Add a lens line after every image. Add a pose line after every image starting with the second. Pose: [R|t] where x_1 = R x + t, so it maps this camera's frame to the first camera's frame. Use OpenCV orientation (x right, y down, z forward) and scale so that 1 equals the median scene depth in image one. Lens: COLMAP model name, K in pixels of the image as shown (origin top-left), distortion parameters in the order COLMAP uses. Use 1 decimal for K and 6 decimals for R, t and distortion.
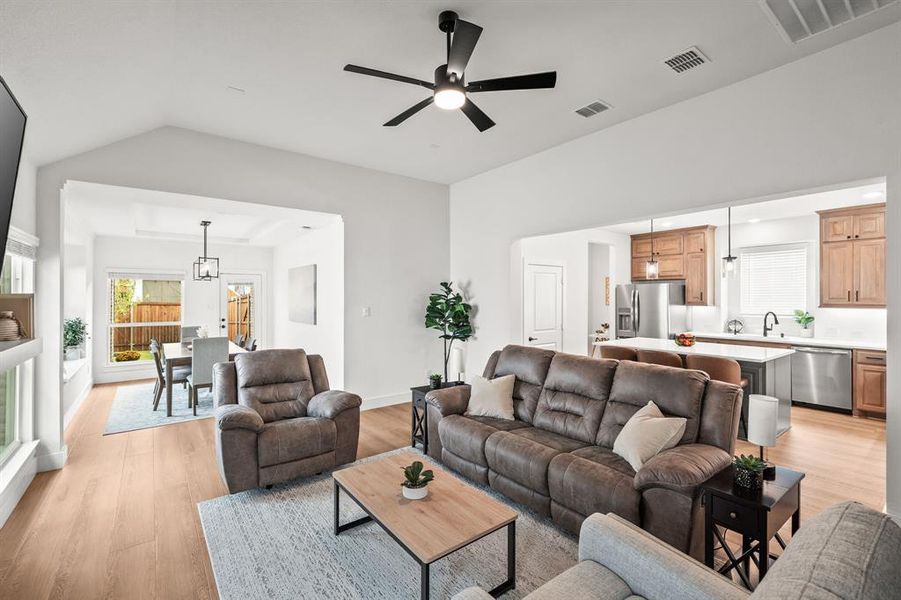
lens RADIAL K [[396.4, 0, 452.2], [0, 396.4, 300.1], [0, 0, 1]] dist [-0.000952, -0.000622]
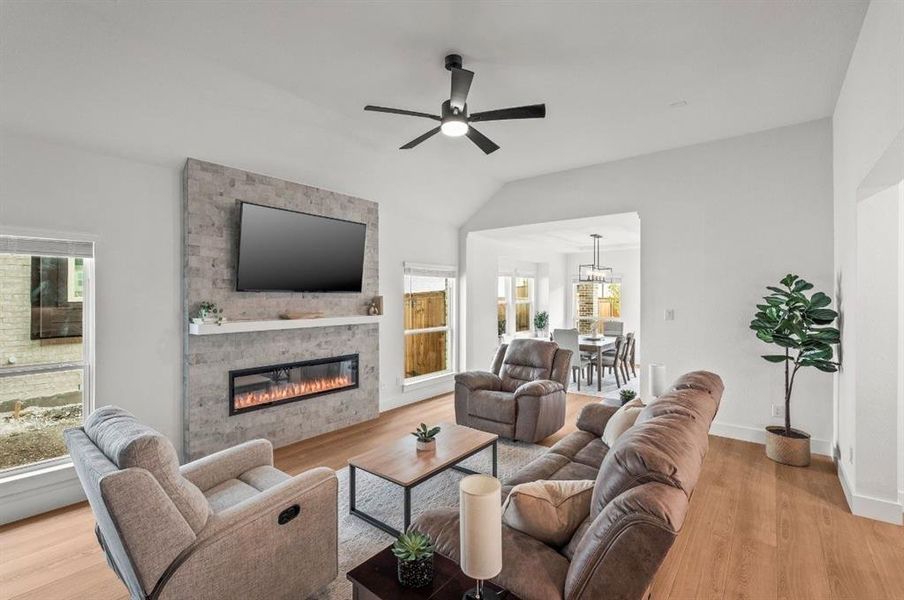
lens RADIAL K [[397.7, 0, 459.7], [0, 397.7, 298.2], [0, 0, 1]] dist [-0.000952, -0.000622]
pose [[0.261102, 0.001321, -0.965310, 0.511035], [-0.005394, 0.999985, -0.000090, -0.002781], [0.965296, 0.005230, 0.261106, 0.323372]]
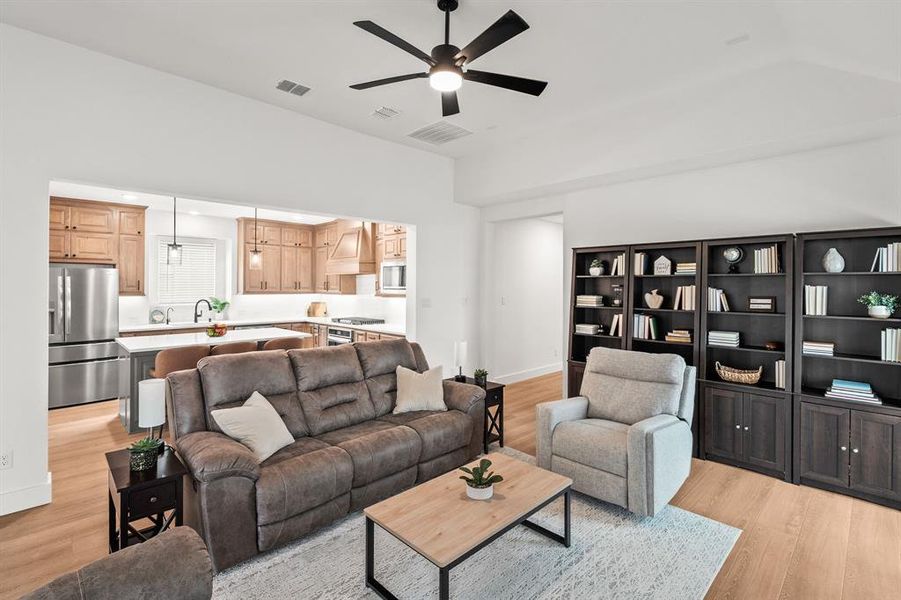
lens RADIAL K [[419.6, 0, 454.7], [0, 419.6, 284.7], [0, 0, 1]] dist [0.003672, 0.000724]
pose [[-0.137552, 0.004382, 0.990485, -0.464269], [0.003147, 0.999987, -0.003987, -0.004357], [-0.990490, 0.002569, -0.137564, 0.508915]]
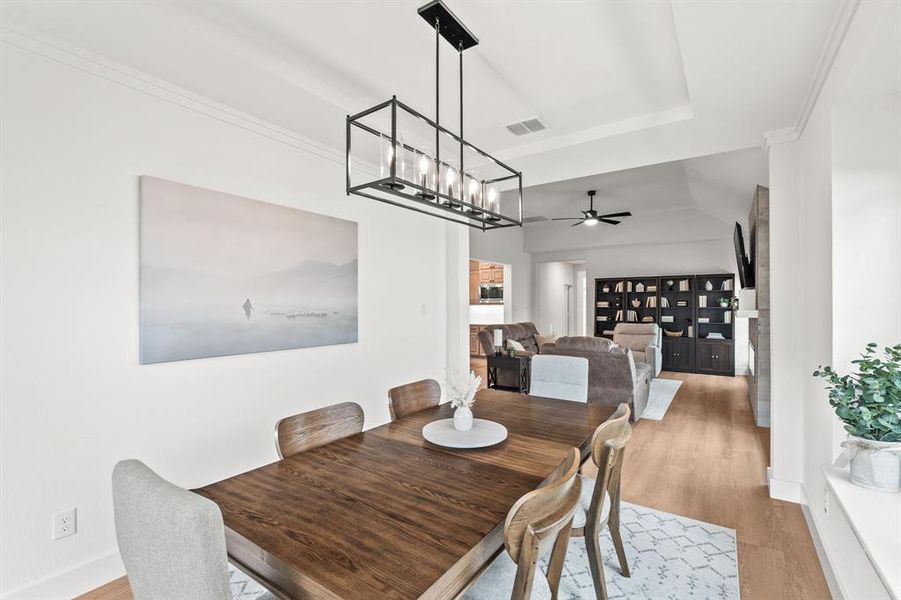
lens RADIAL K [[396.4, 0, 455.7], [0, 396.4, 303.2], [0, 0, 1]] dist [-0.000952, -0.000622]
pose [[-0.319441, 0.004101, 0.947597, -1.016752], [0.012722, 0.999919, -0.000038, 0.012709], [-0.947521, 0.012044, -0.319467, 1.225856]]
